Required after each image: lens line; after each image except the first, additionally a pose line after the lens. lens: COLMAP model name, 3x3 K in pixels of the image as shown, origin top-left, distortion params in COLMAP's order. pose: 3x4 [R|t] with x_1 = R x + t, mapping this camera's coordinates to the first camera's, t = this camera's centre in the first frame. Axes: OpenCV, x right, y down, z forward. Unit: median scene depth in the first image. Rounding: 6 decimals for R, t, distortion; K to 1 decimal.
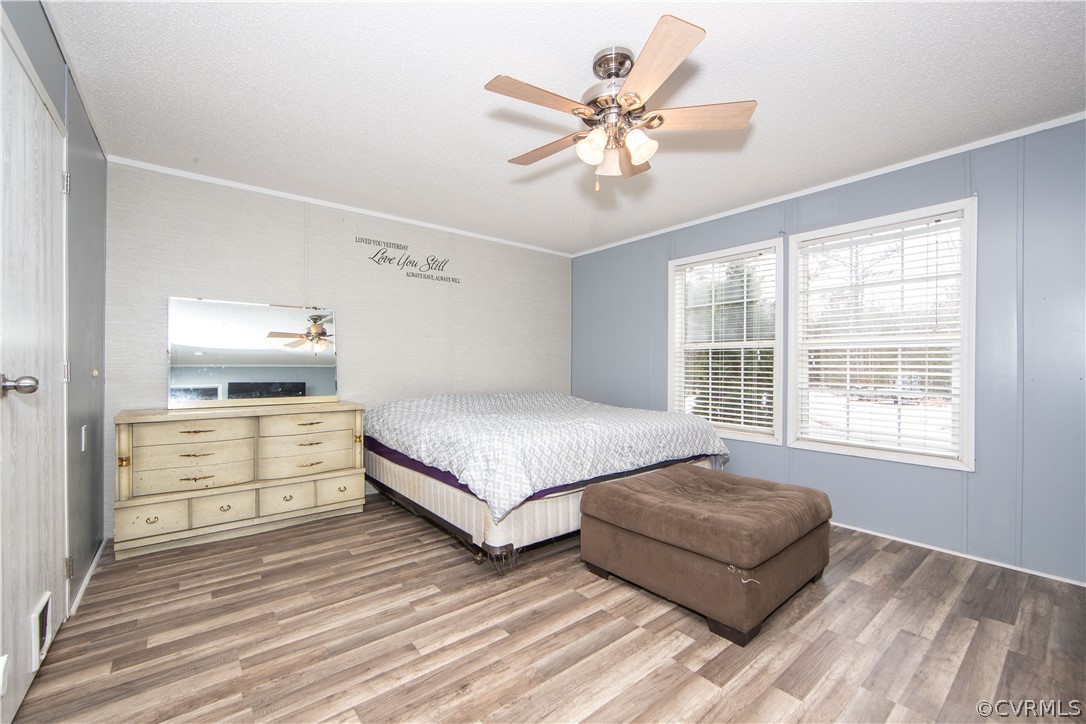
lens RADIAL K [[436.5, 0, 549.3], [0, 436.5, 362.2], [0, 0, 1]] dist [-0.010021, 0.000346]
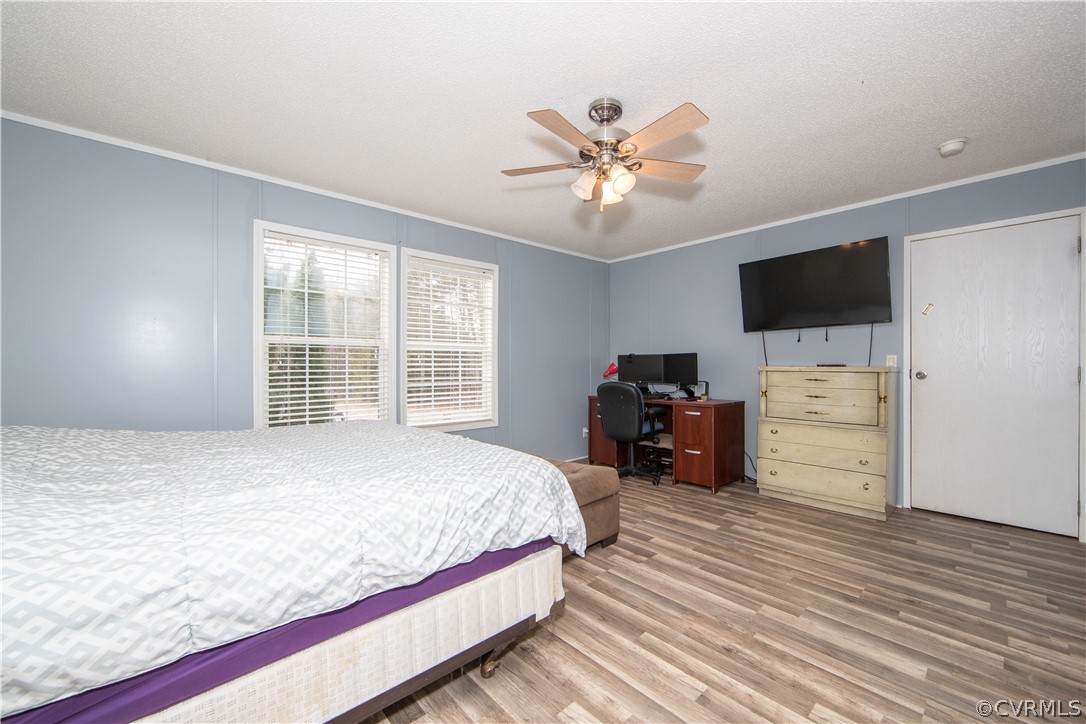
lens RADIAL K [[436.5, 0, 553.6], [0, 436.5, 362.8], [0, 0, 1]] dist [-0.010021, 0.000346]
pose [[-0.054825, -0.001127, 0.998495, -1.041287], [-0.007659, 0.999970, 0.000708, 0.001973], [-0.998467, -0.007608, -0.054832, 1.219100]]
